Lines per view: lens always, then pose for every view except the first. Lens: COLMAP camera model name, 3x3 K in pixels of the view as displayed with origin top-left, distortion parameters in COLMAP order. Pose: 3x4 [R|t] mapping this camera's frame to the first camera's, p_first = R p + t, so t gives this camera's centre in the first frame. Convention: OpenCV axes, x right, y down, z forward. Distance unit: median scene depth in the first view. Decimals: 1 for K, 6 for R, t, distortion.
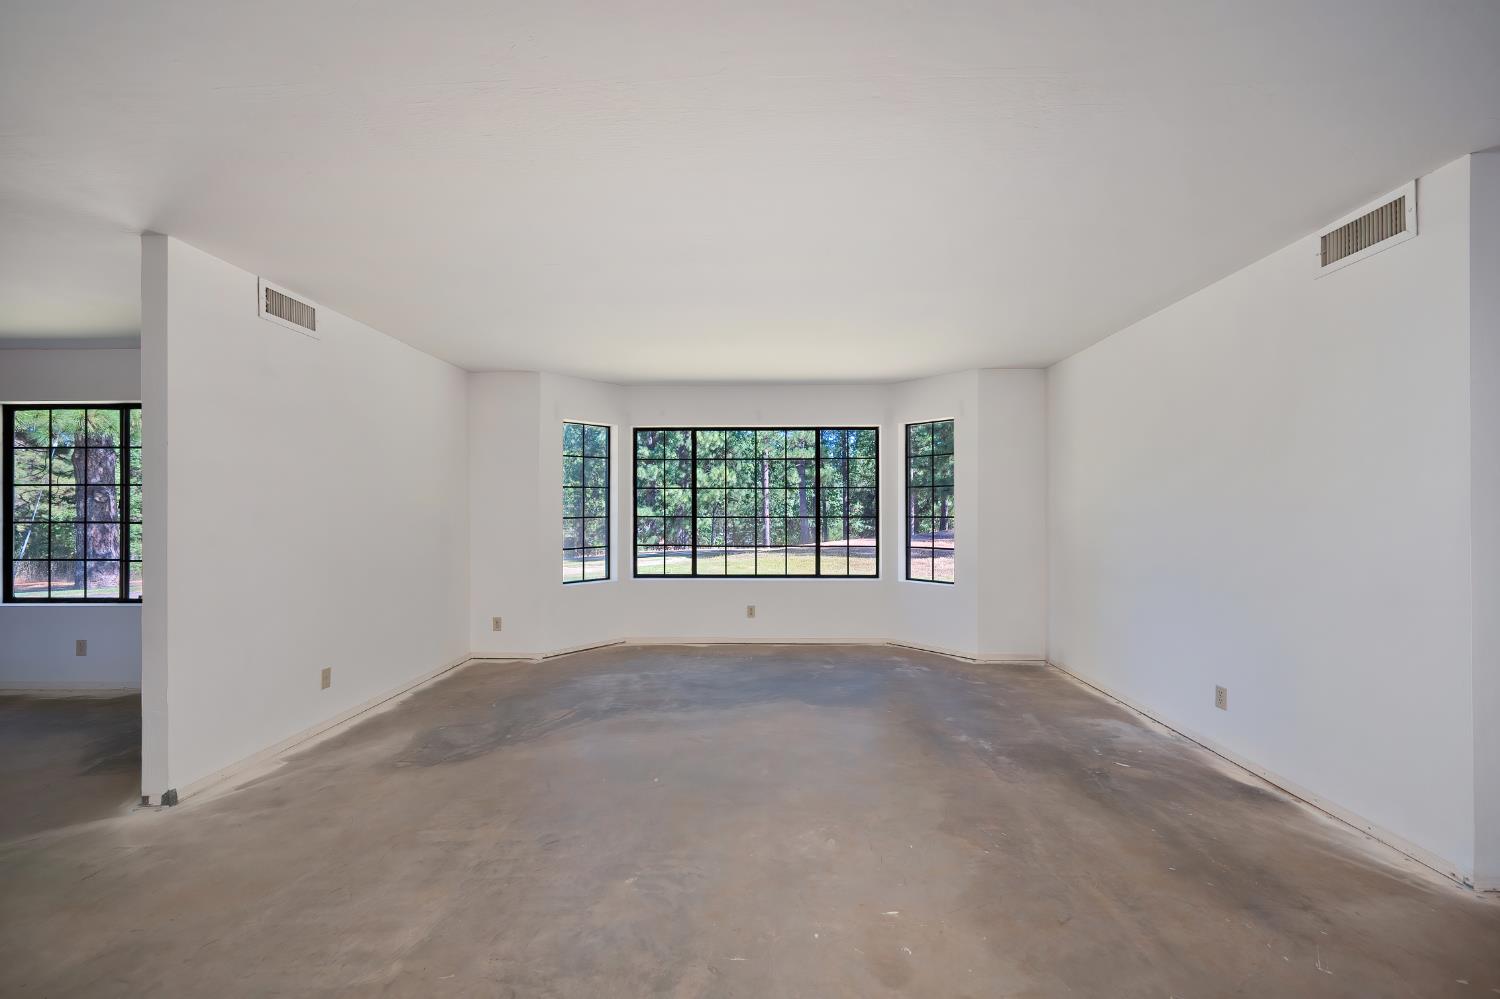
lens RADIAL K [[594.6, 0, 750.9], [0, 594.6, 502.0], [0, 0, 1]] dist [0.000272, -0.000388]
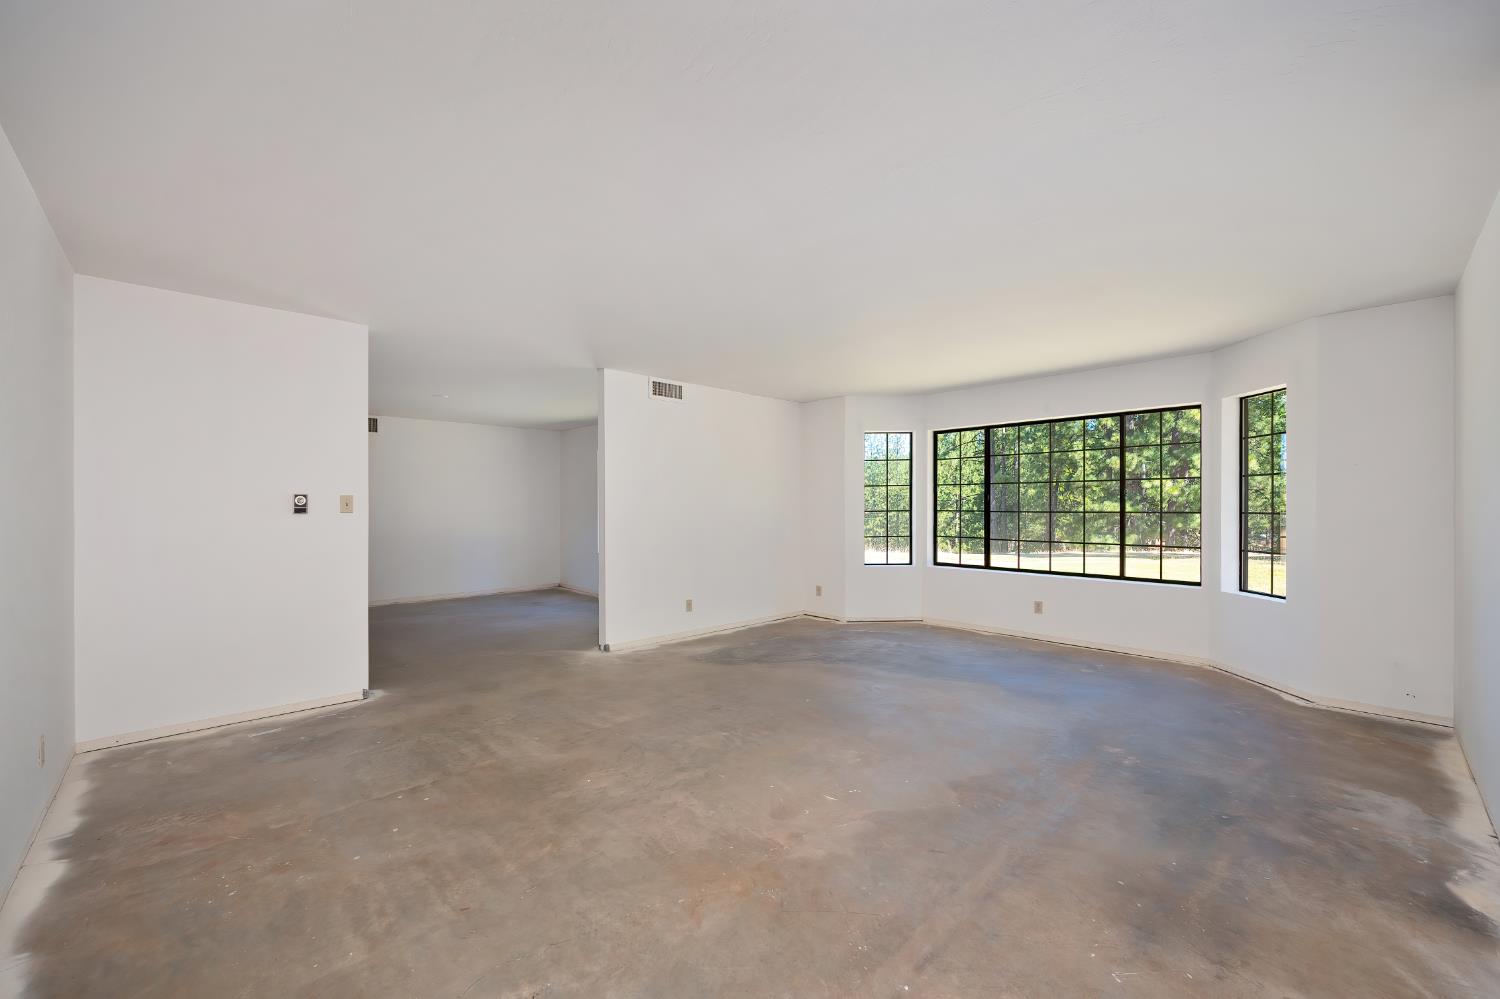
lens RADIAL K [[594.6, 0, 759.7], [0, 594.6, 505.9], [0, 0, 1]] dist [0.000272, -0.000388]
pose [[0.709883, 0.000119, -0.704320, 0.565264], [0.010902, 0.999878, 0.011157, -0.001314], [0.704235, -0.015599, 0.709795, -0.042397]]
